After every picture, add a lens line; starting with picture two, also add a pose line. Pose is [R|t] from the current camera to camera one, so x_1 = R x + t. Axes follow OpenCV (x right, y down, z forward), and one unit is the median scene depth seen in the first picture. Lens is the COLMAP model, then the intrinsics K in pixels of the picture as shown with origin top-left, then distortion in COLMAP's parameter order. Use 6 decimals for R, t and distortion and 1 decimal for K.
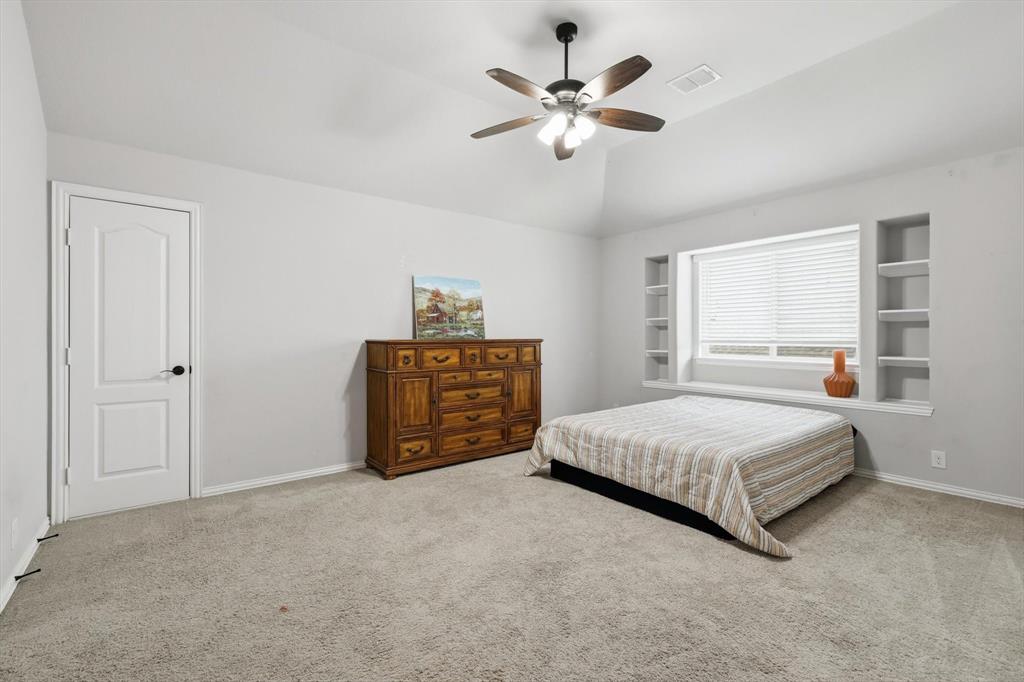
lens RADIAL K [[448.4, 0, 513.1], [0, 448.4, 337.6], [0, 0, 1]] dist [0.001348, 0.000325]
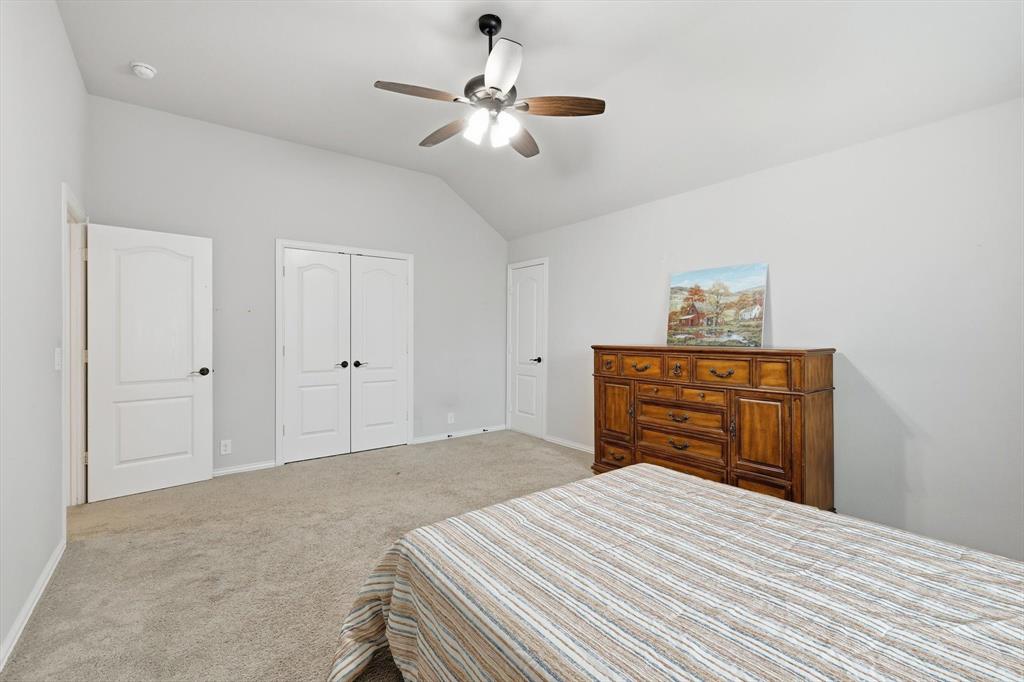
lens RADIAL K [[448.4, 0, 513.1], [0, 448.4, 337.6], [0, 0, 1]] dist [0.001348, 0.000325]
pose [[-0.023935, 0.010777, -0.999655, 0.680845], [0.001164, 0.999942, 0.010752, -0.021051], [0.999713, -0.000906, -0.023947, 0.690558]]
